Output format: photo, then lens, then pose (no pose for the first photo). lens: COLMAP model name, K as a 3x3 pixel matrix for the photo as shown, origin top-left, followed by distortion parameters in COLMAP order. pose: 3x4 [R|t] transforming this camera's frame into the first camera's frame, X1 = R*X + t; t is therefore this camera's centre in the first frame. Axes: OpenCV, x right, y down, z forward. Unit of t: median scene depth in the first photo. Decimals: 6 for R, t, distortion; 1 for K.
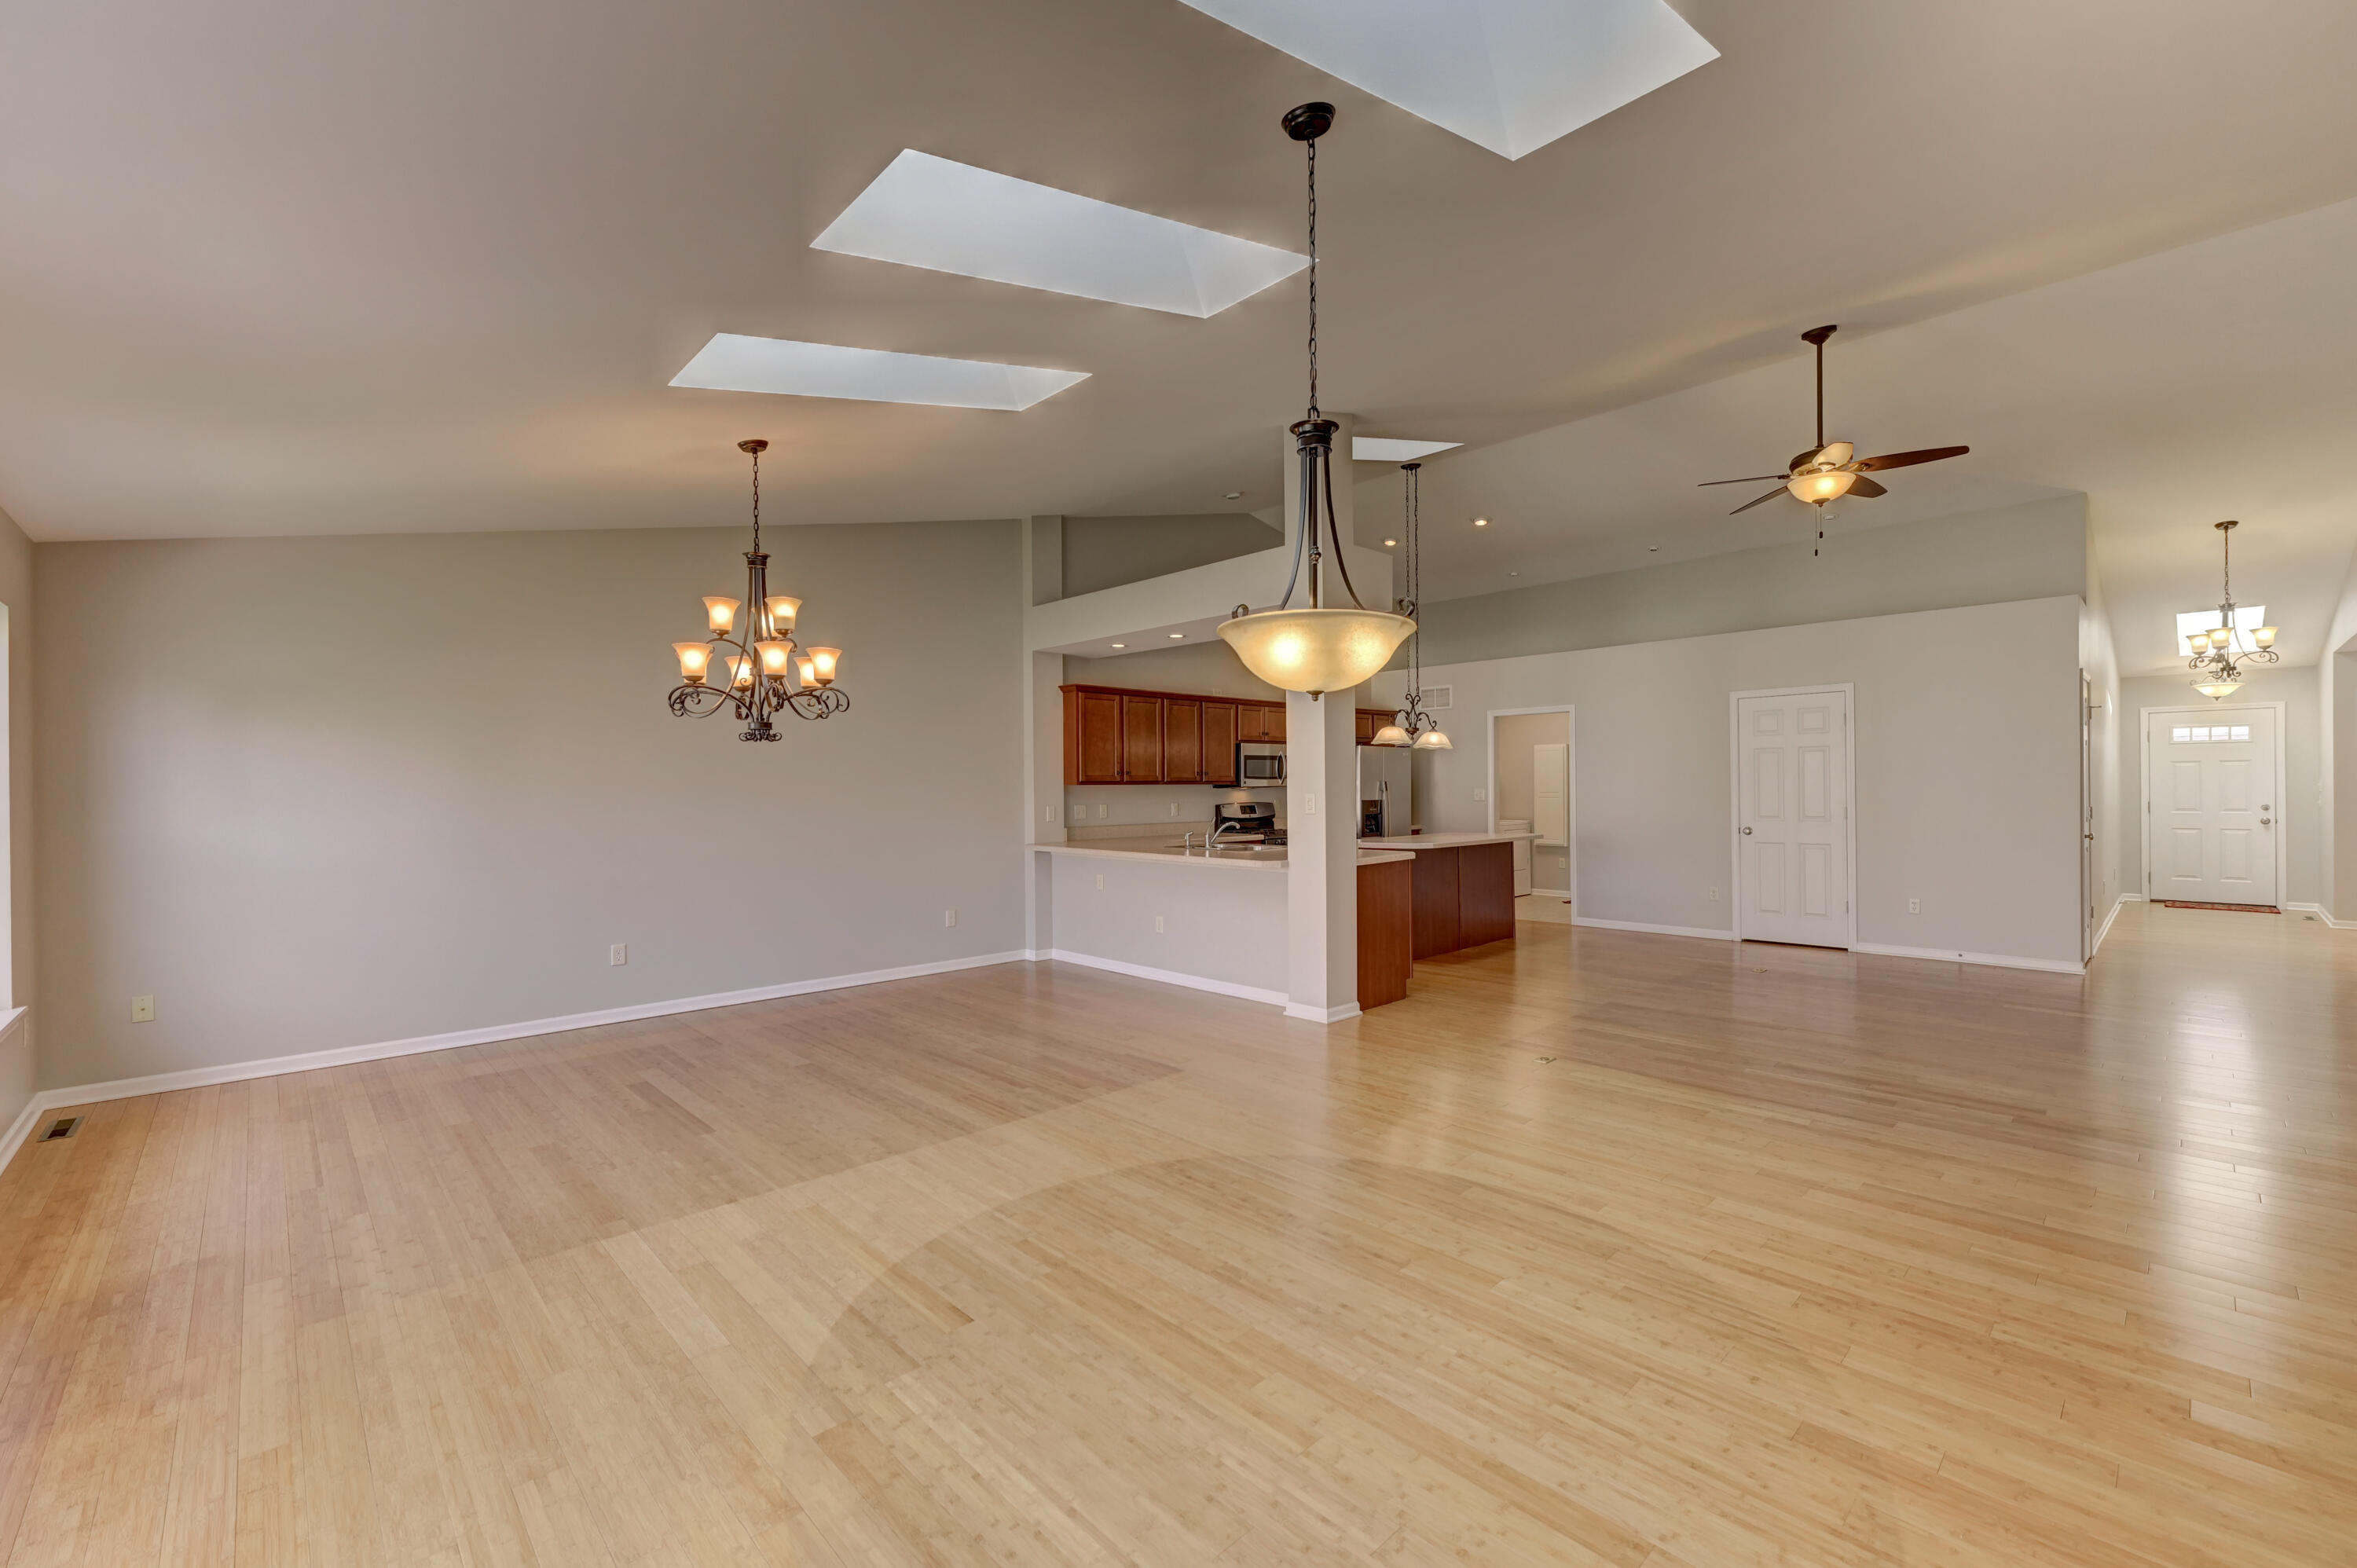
lens RADIAL K [[985.9, 0, 1200.4], [0, 985.9, 795.9], [0, 0, 1]] dist [0.000005, -0.002630]
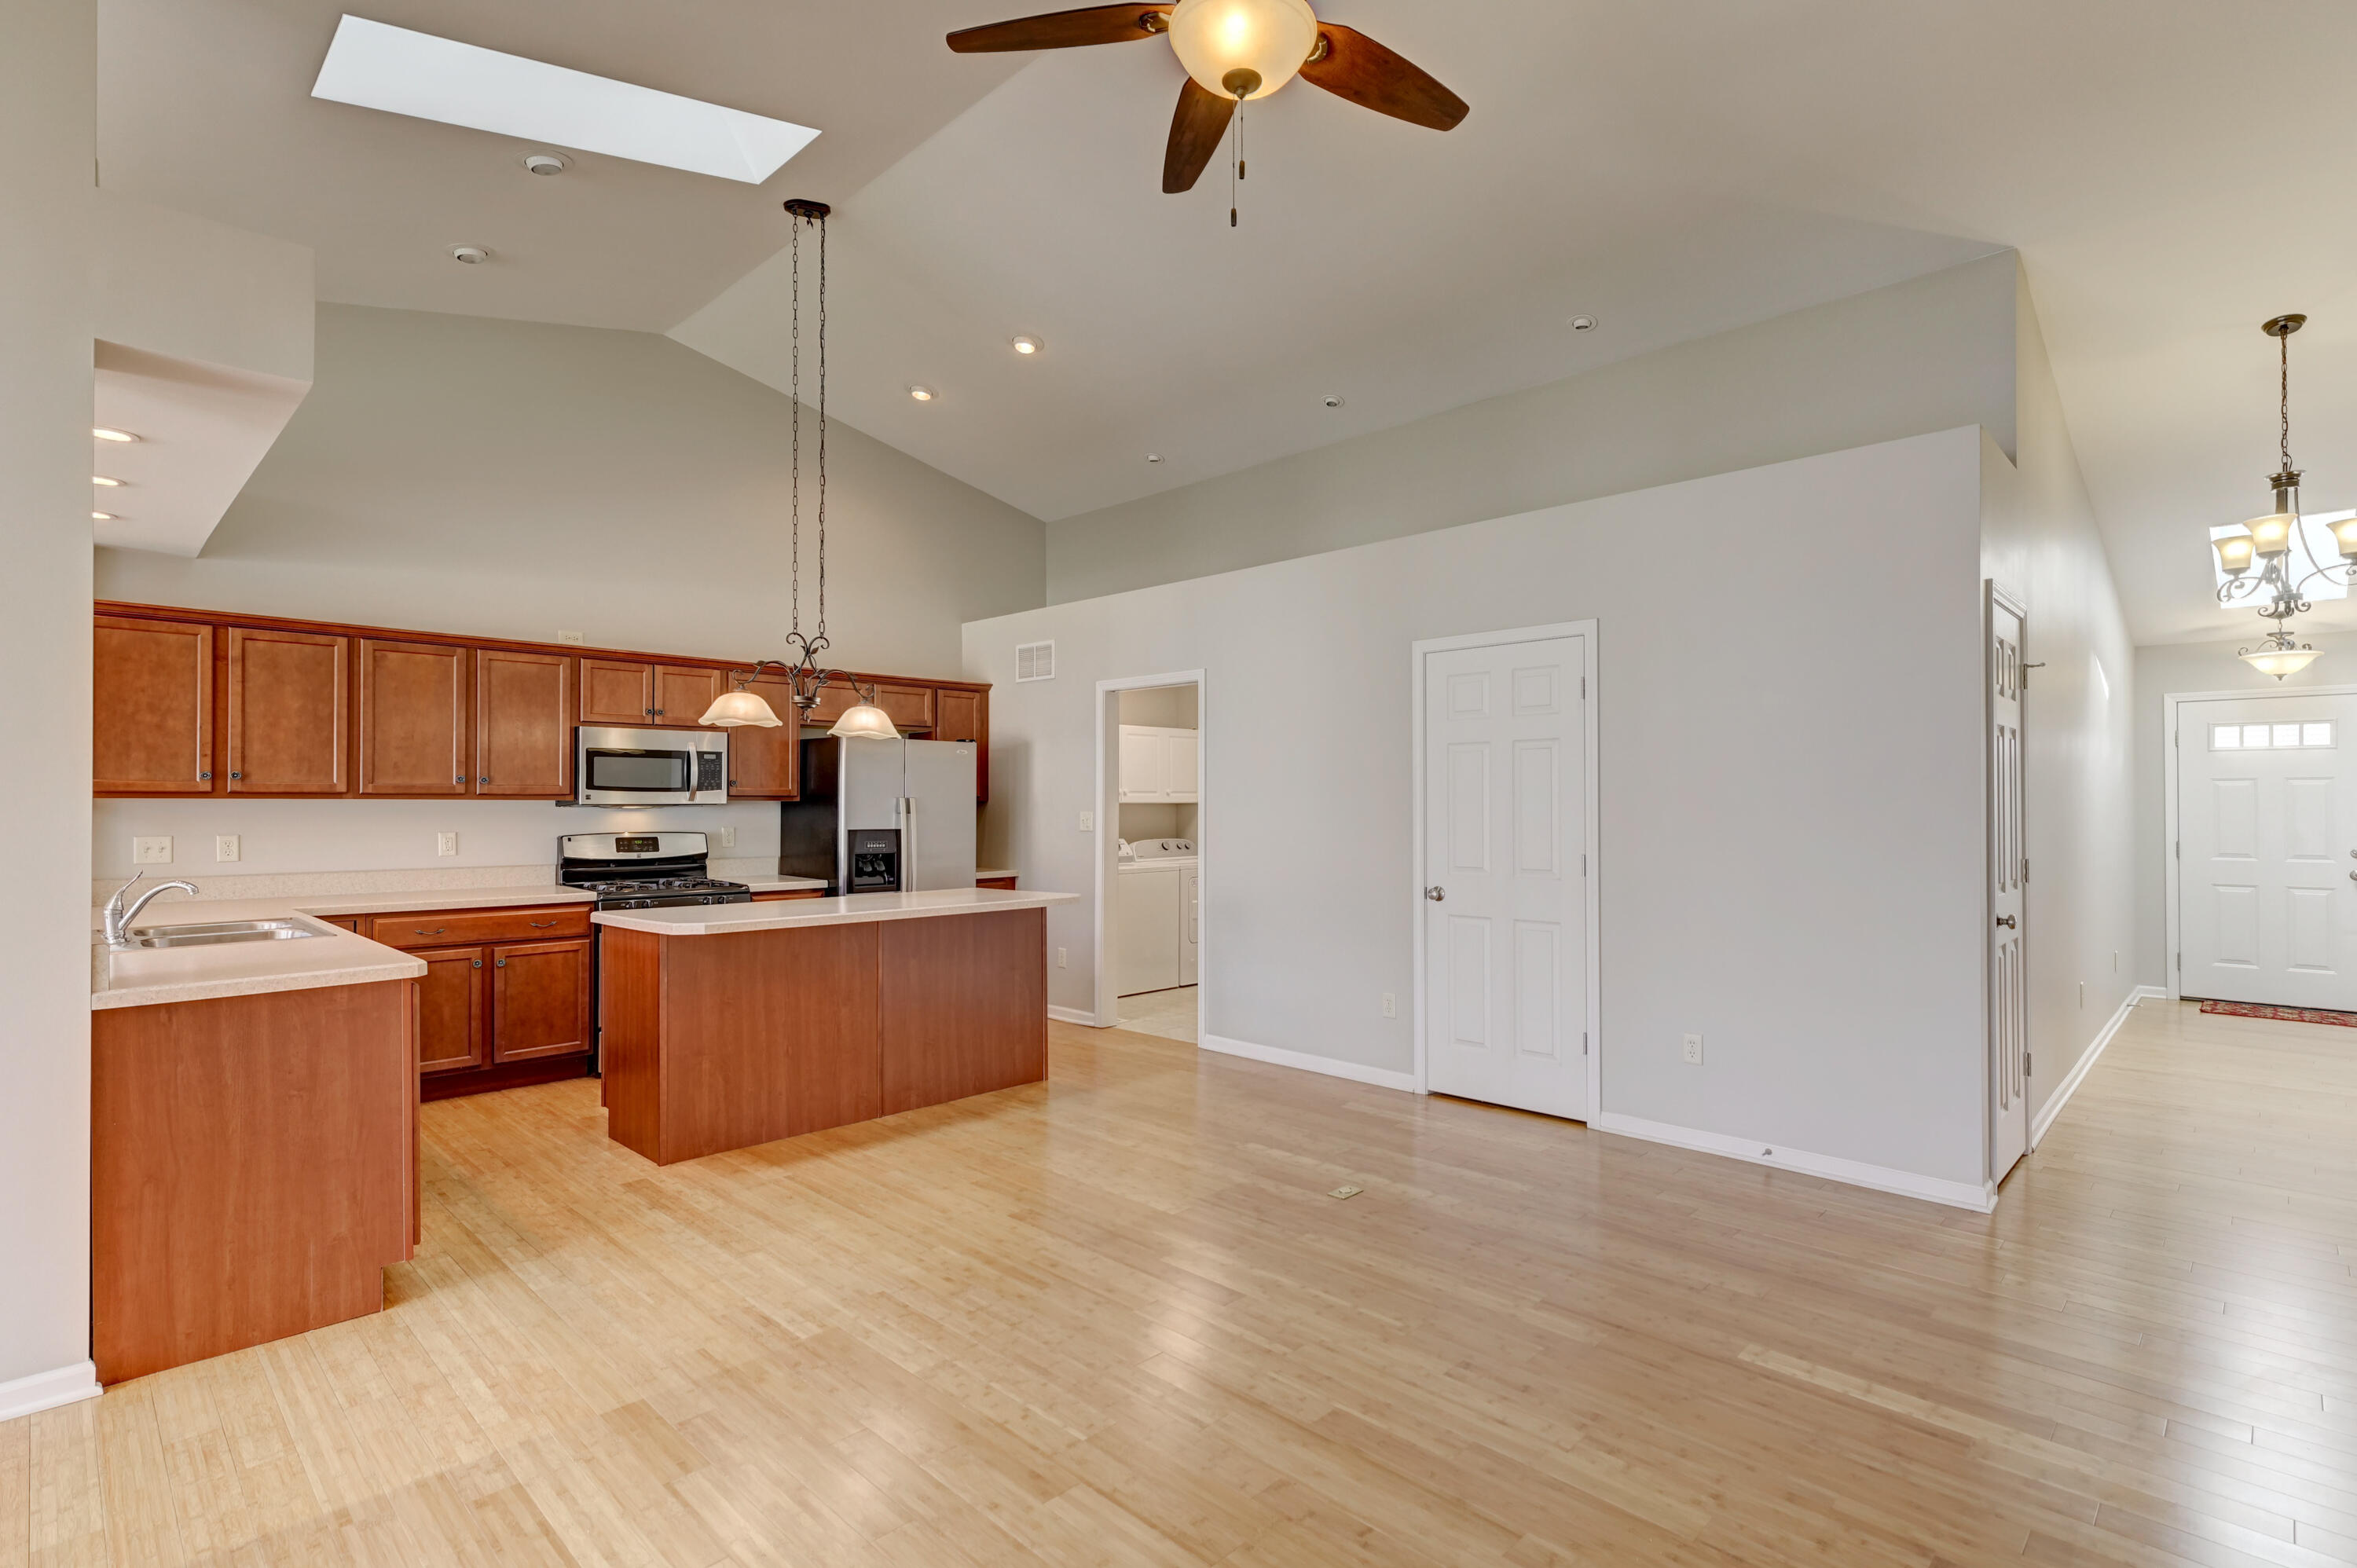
lens RADIAL K [[1117.2, 0, 1207.9], [0, 1117.2, 797.7], [0, 0, 1]] dist [0.001154, 0.000125]
pose [[0.999534, 0.009717, 0.028947, 0.762321], [-0.009260, 0.999831, -0.015860, -0.013072], [-0.029096, 0.015585, 0.999455, 0.709458]]
